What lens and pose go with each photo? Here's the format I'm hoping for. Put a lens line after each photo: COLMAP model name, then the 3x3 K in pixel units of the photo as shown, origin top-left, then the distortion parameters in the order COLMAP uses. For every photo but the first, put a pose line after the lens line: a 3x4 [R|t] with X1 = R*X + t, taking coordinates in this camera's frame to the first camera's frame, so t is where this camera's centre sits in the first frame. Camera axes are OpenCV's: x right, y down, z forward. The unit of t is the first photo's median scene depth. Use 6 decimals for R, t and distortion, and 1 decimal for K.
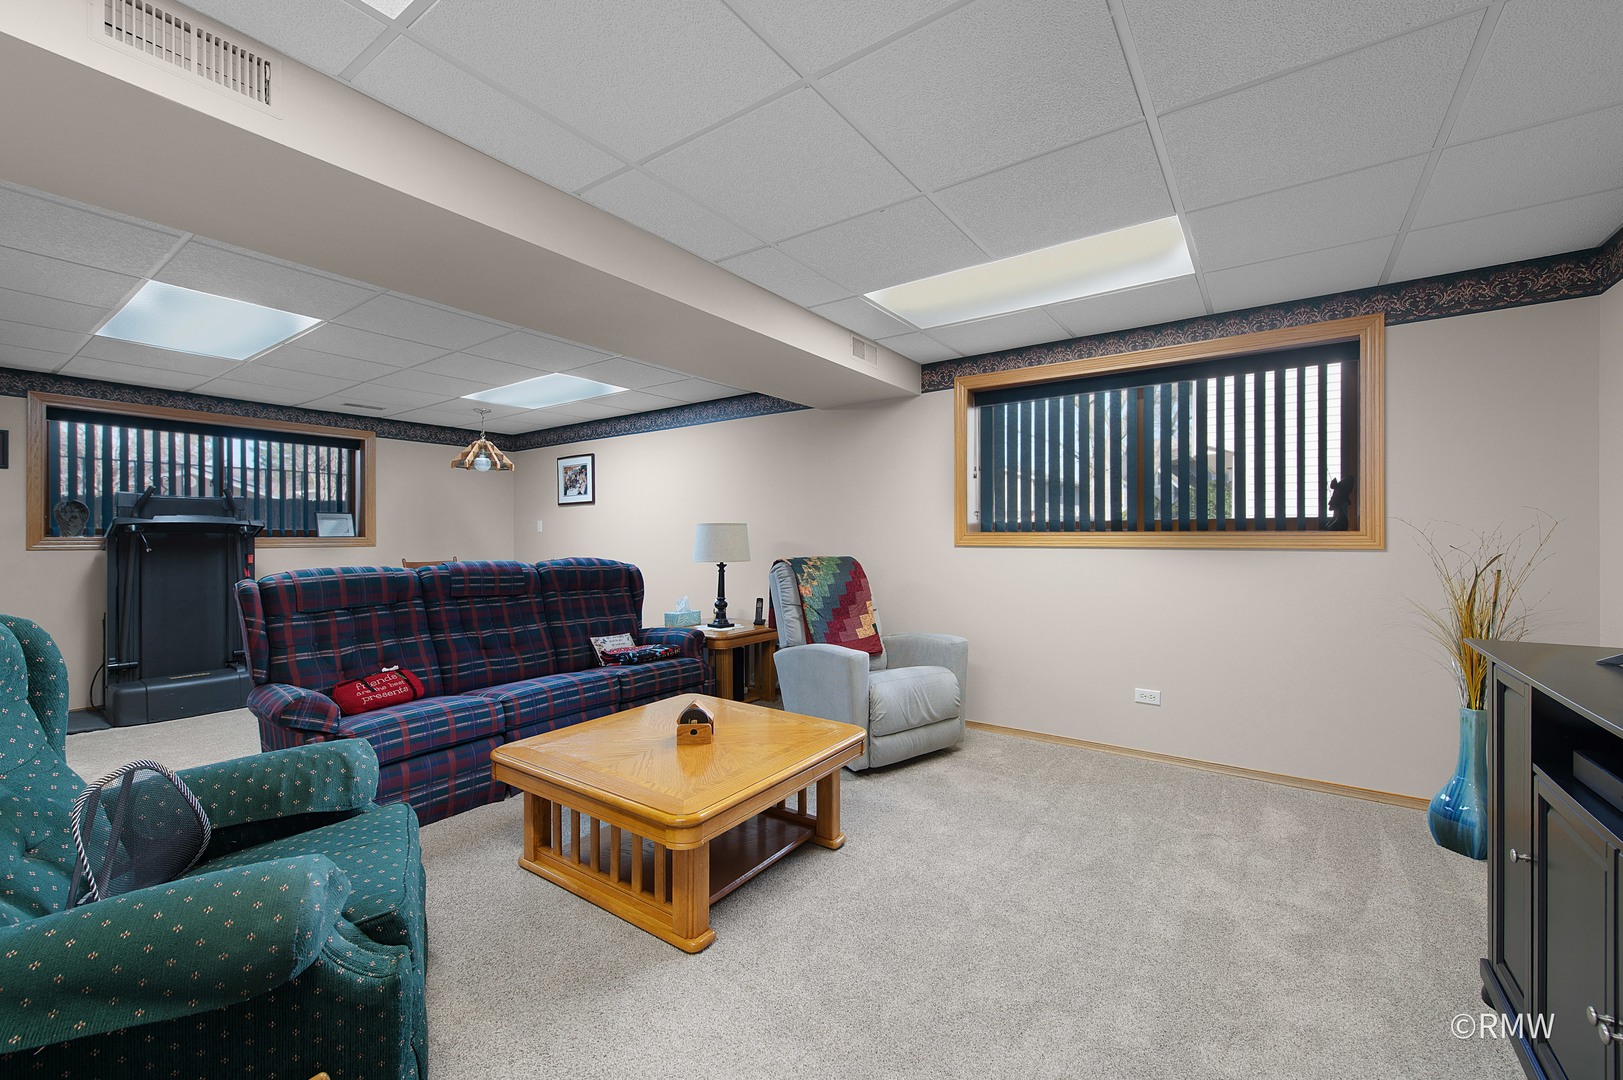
lens RADIAL K [[657.6, 0, 814.8], [0, 657.6, 524.0], [0, 0, 1]] dist [0.001336, -0.000047]
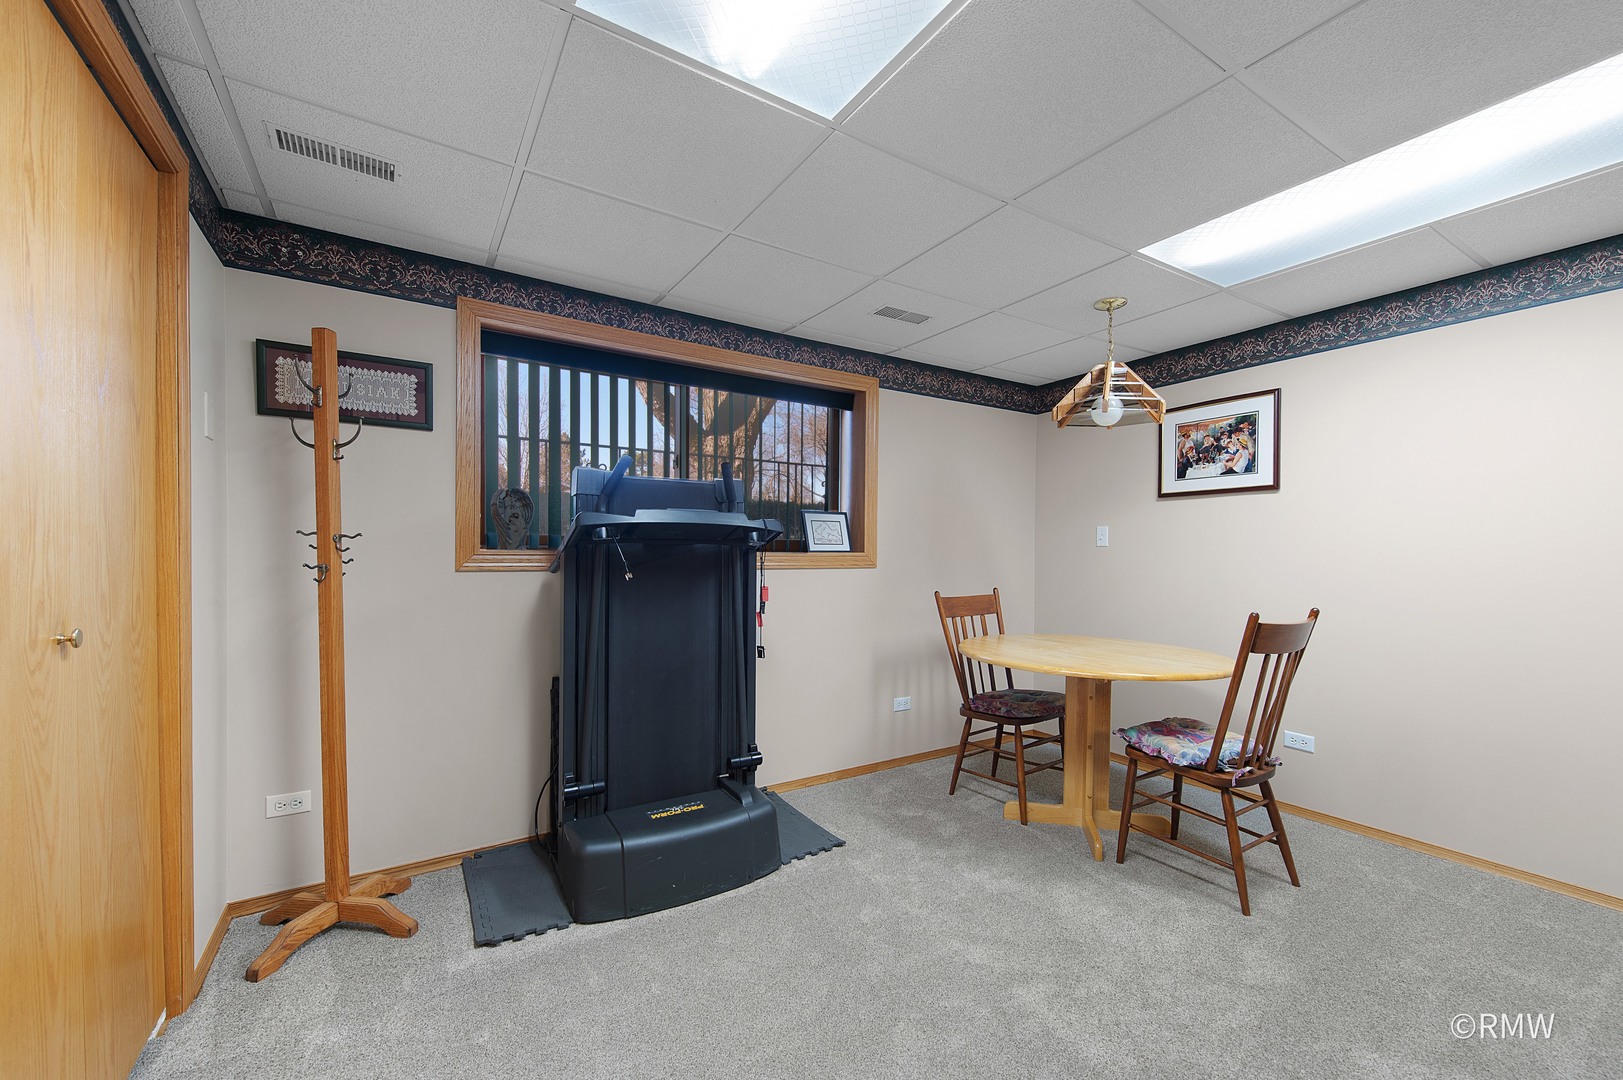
lens RADIAL K [[639.4, 0, 806.7], [0, 639.4, 536.2], [0, 0, 1]] dist [0.014685, -0.000099]
pose [[0.918345, 0.002517, -0.395772, -0.519909], [-0.003118, 0.999995, -0.000876, 0.006151], [0.395768, 0.002039, 0.918348, 0.455403]]
